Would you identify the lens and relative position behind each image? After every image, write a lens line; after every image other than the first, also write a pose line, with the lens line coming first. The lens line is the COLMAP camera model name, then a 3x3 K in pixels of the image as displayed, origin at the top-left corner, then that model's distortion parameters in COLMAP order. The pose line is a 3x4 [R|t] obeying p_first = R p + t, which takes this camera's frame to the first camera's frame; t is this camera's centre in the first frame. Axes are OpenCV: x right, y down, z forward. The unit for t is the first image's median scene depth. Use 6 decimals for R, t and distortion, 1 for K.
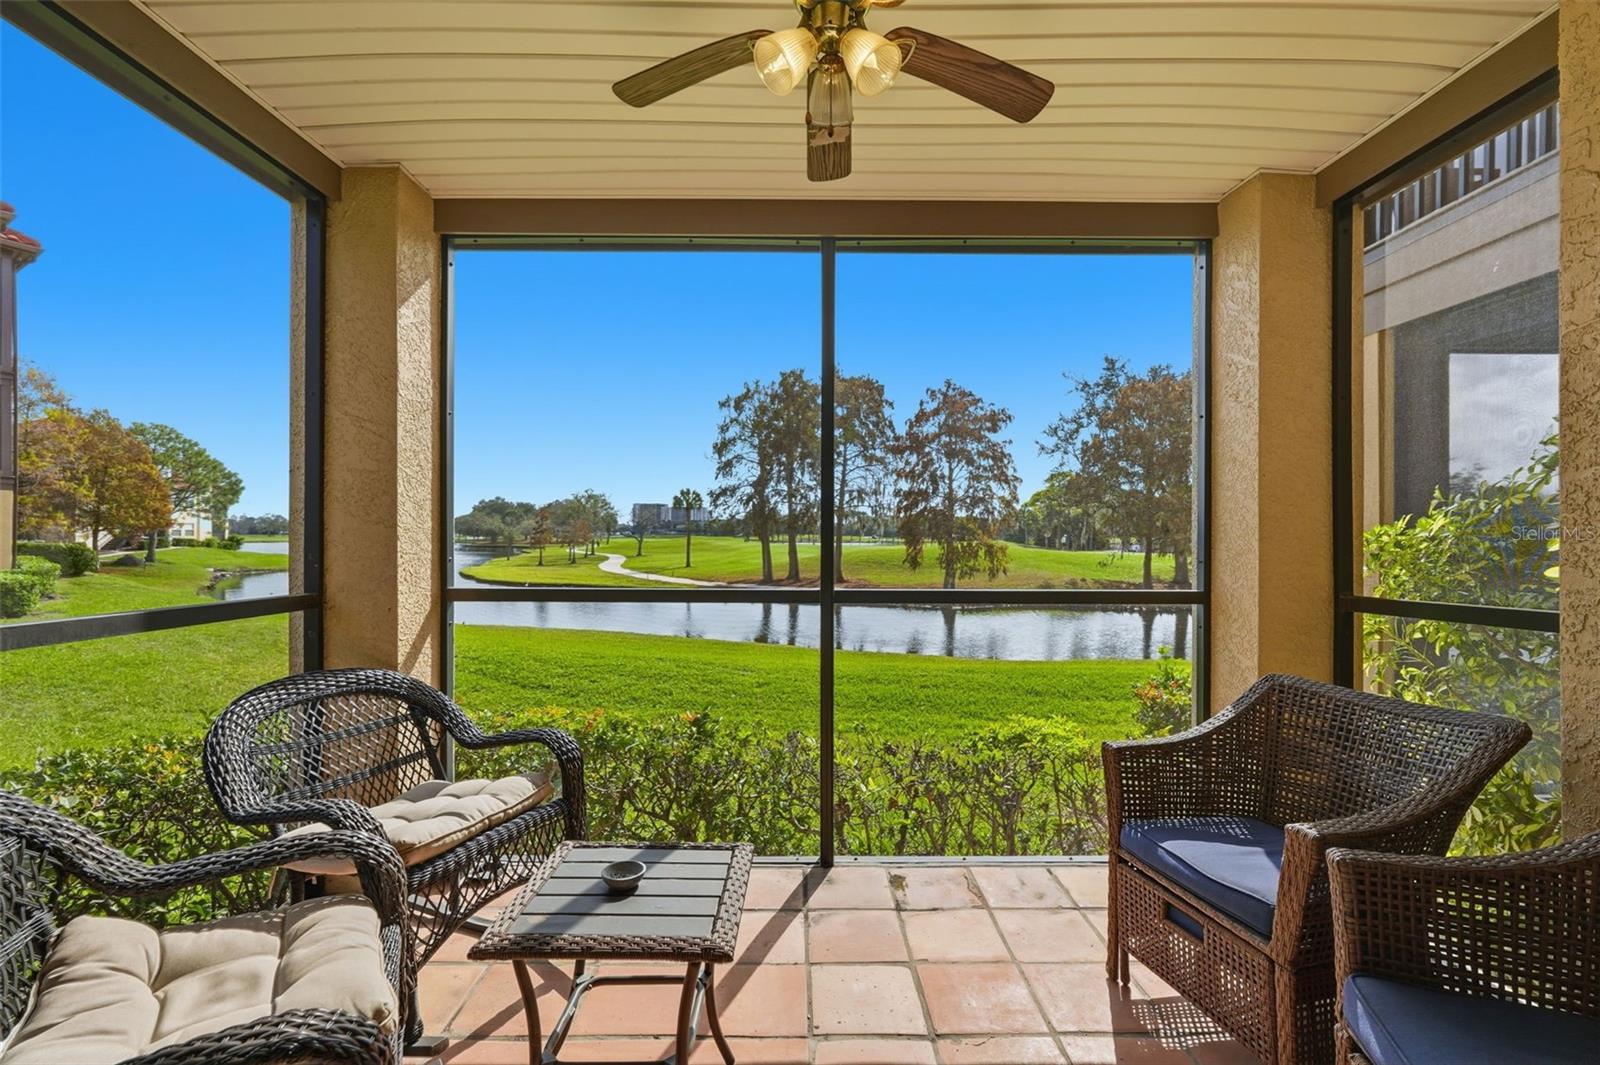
lens RADIAL K [[717.3, 0, 801.4], [0, 717.3, 523.3], [0, 0, 1]] dist [-0.000203, -0.000102]
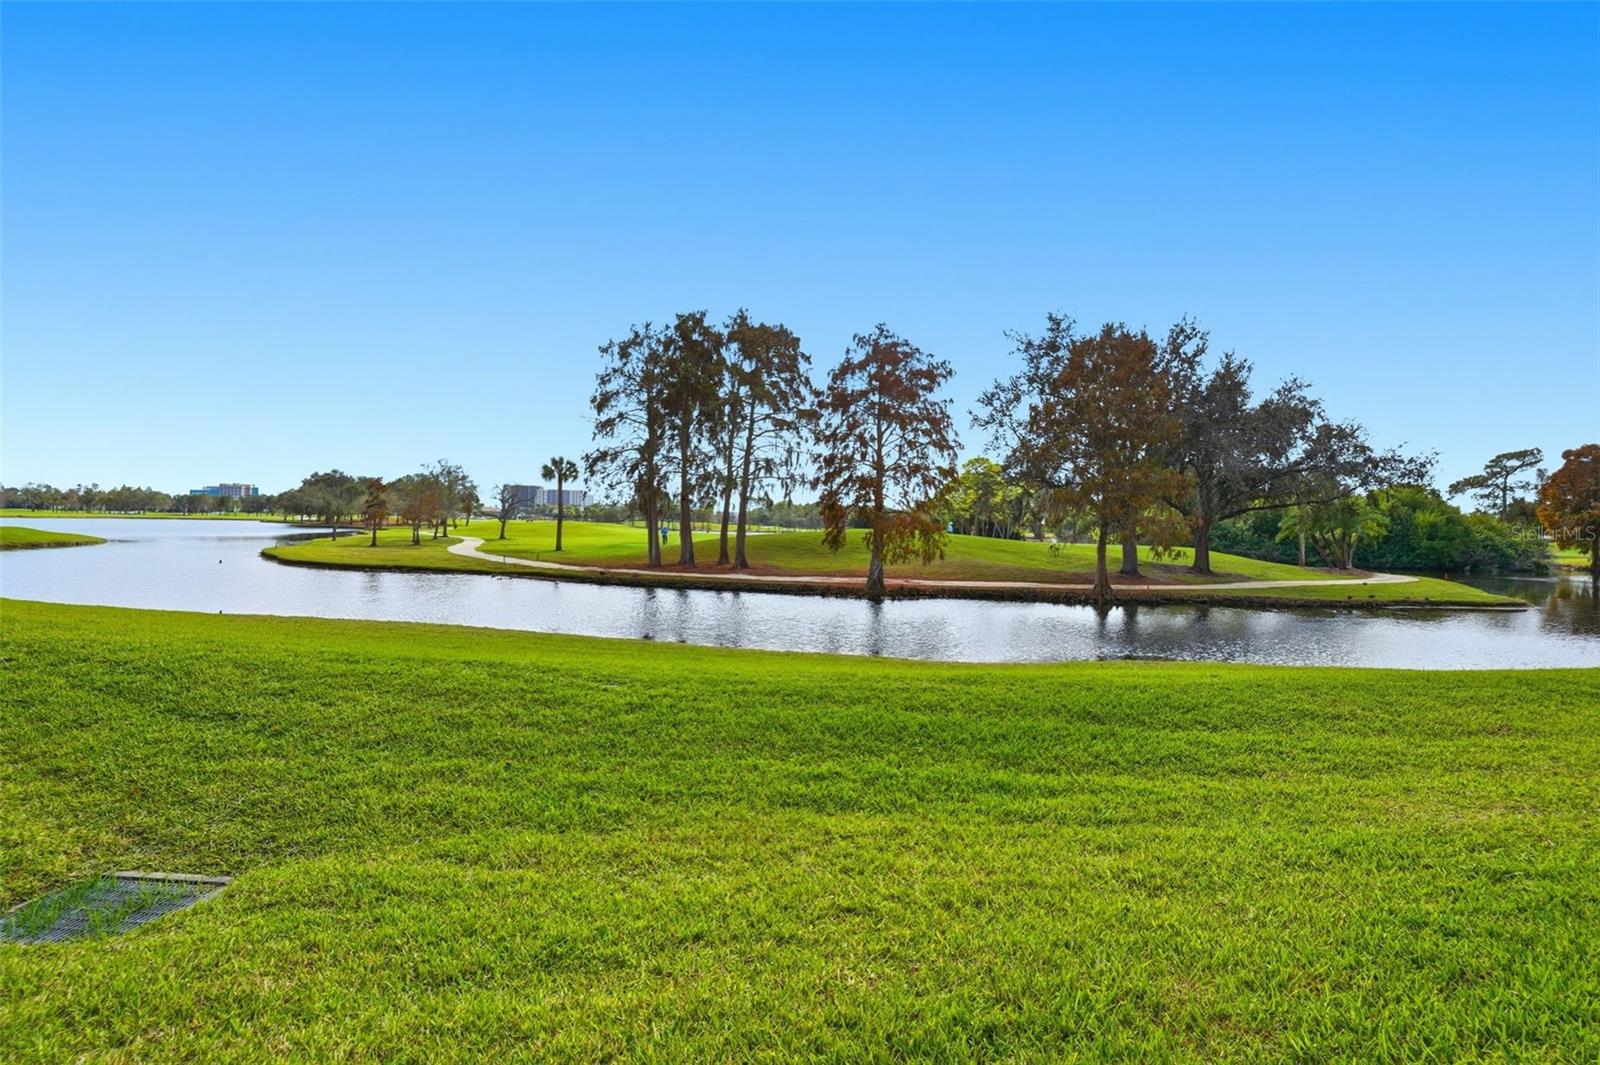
lens RADIAL K [[761.1, 0, 798.4], [0, 761.1, 503.8], [0, 0, 1]] dist [-0.000578, 0.000043]
pose [[0.990403, 0.024563, 0.136009, -0.003776], [-0.022502, 0.999608, -0.016673, 0.020169], [-0.136365, 0.013453, 0.990567, 0.110524]]
